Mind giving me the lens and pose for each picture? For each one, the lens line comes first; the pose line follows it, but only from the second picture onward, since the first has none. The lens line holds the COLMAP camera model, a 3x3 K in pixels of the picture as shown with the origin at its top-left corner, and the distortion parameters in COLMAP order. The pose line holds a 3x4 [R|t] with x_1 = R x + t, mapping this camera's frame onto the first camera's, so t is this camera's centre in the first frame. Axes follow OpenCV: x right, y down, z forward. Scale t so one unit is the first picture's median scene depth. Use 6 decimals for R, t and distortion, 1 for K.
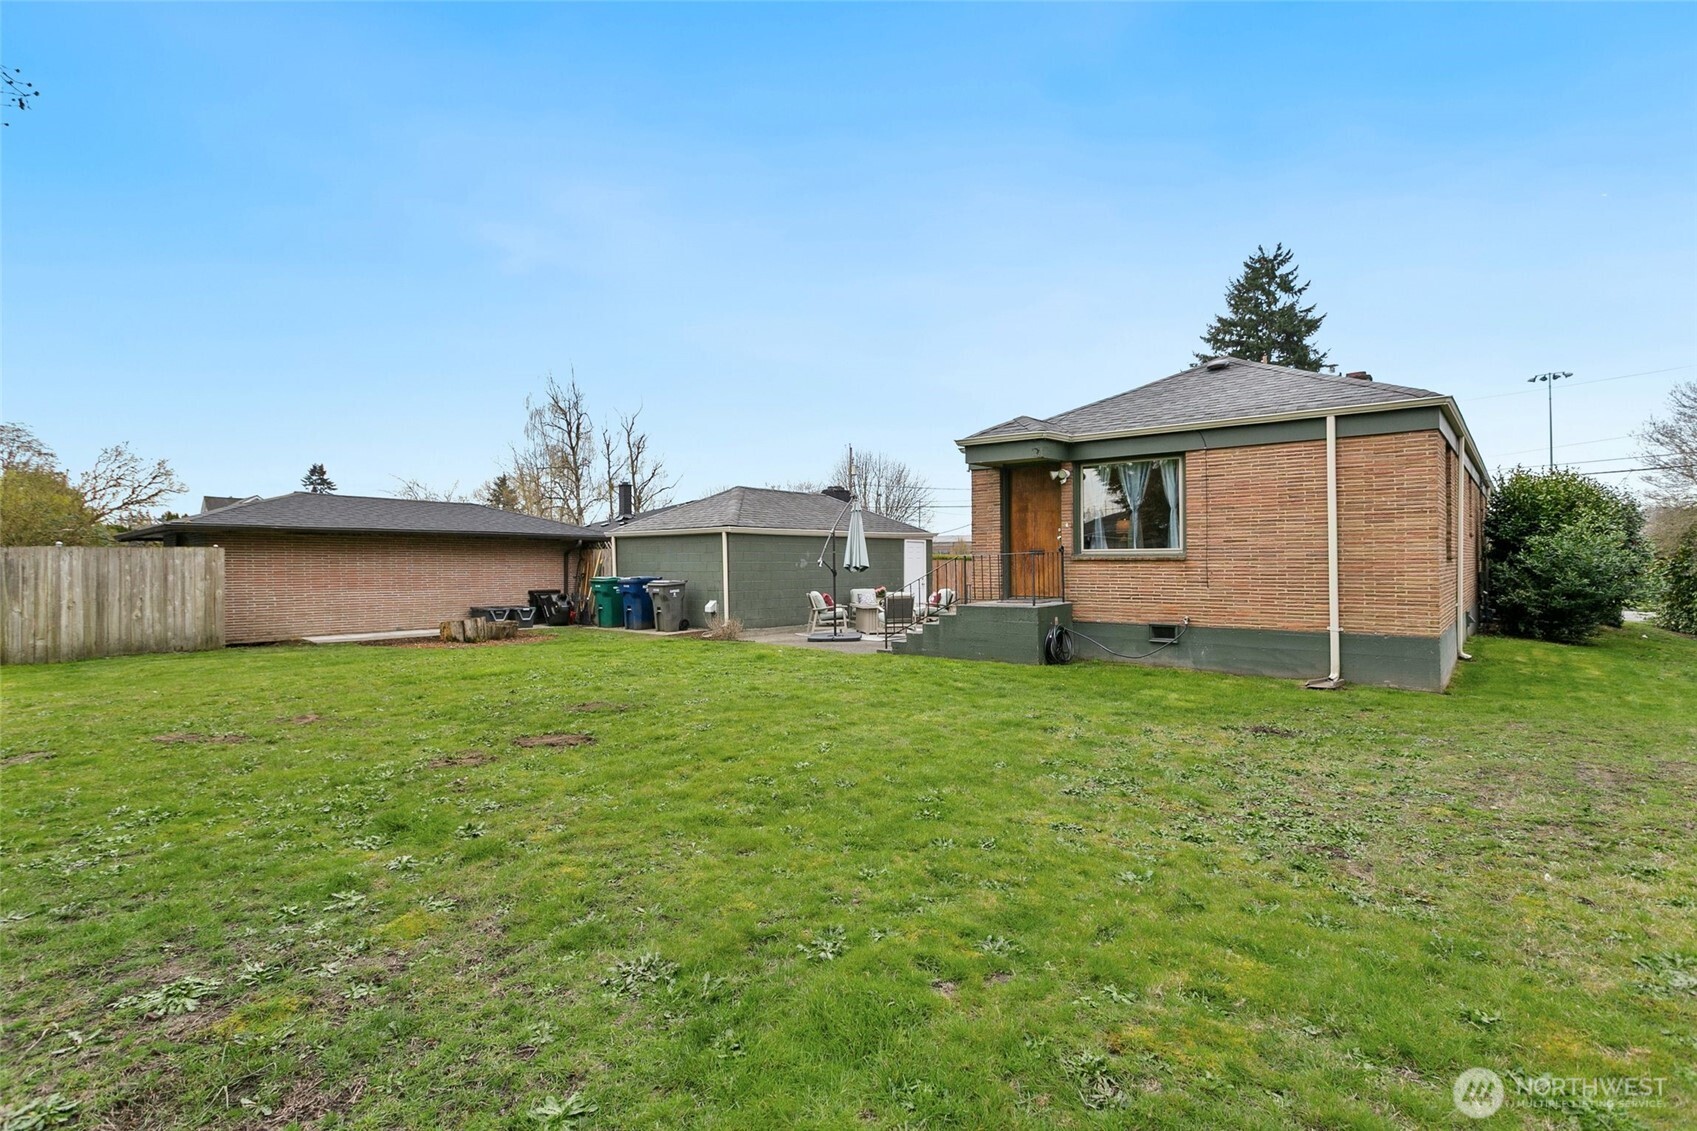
lens RADIAL K [[831.4, 0, 848.5], [0, 831.4, 565.5], [0, 0, 1]] dist [-0.000098, -0.000006]
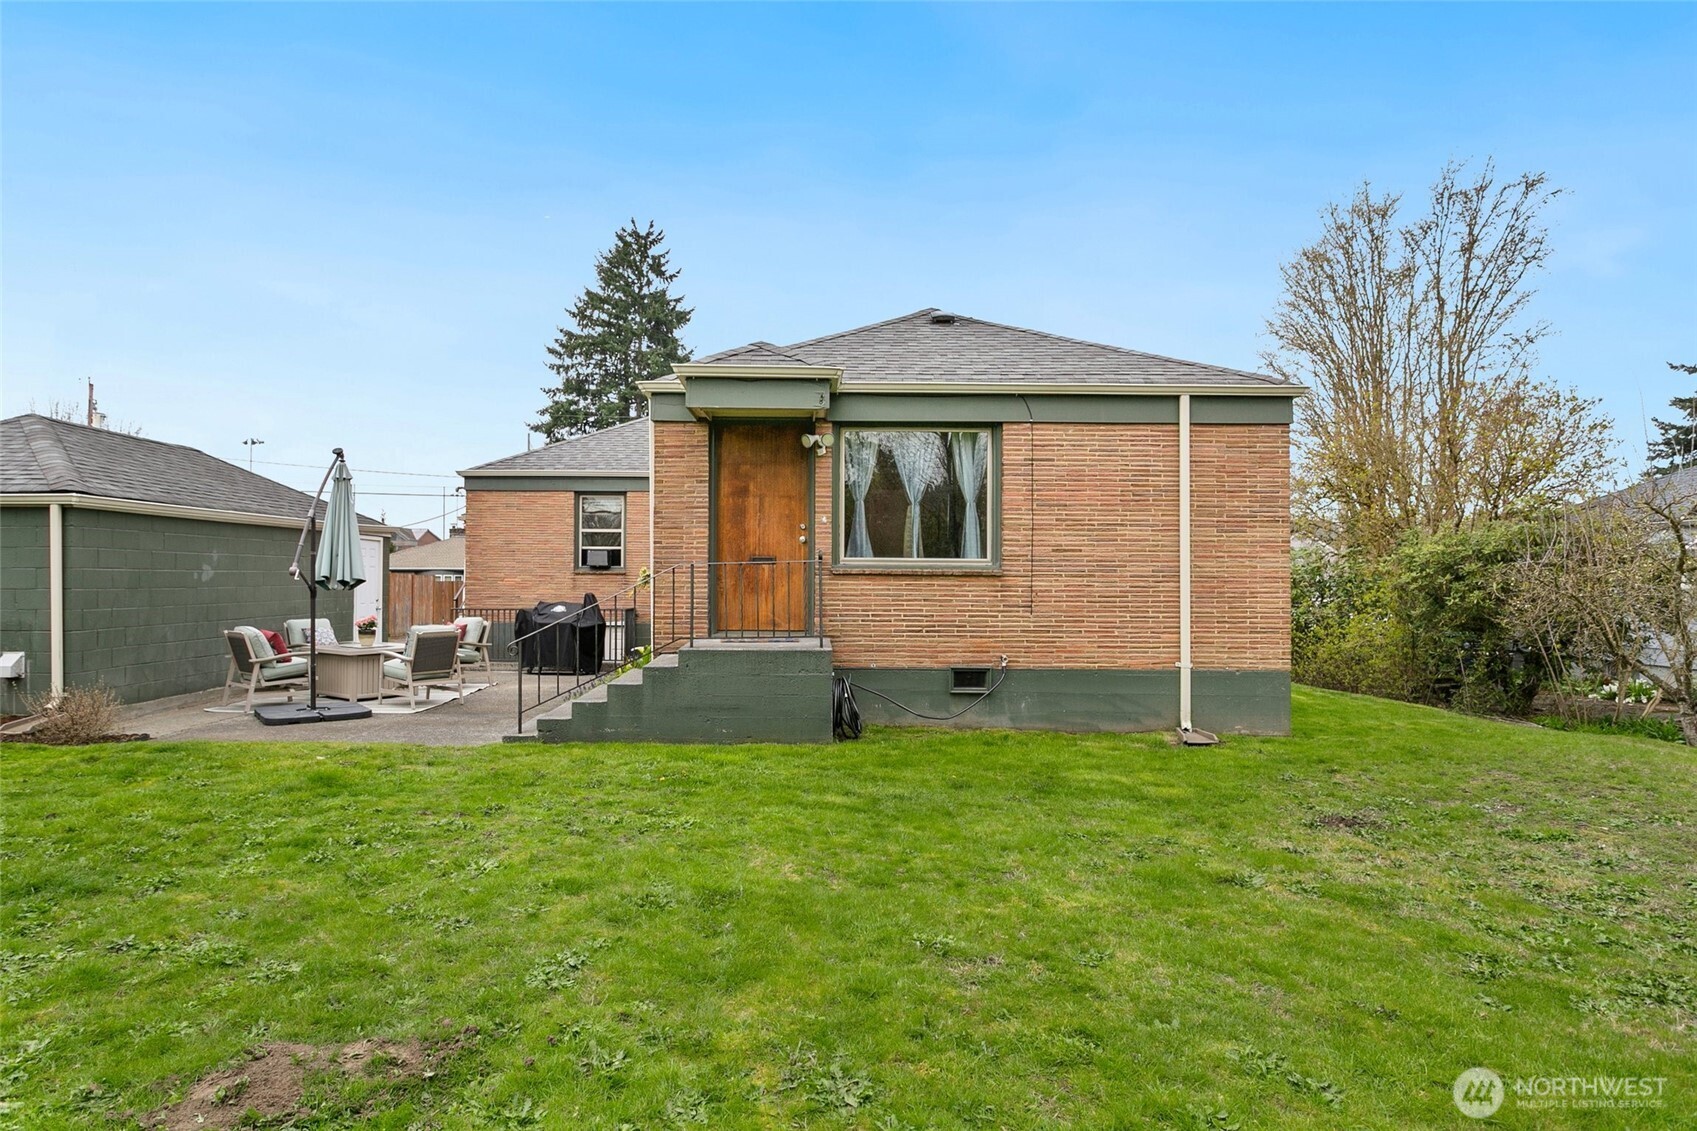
lens RADIAL K [[1020.4, 0, 848.5], [0, 1020.4, 565.5], [0, 0, 1]] dist [-0.015286, 0.000607]
pose [[0.771835, 0.015041, 0.635645, -0.221074], [-0.007313, 0.999864, -0.014779, -0.001152], [-0.635781, 0.006758, 0.771840, 0.366069]]
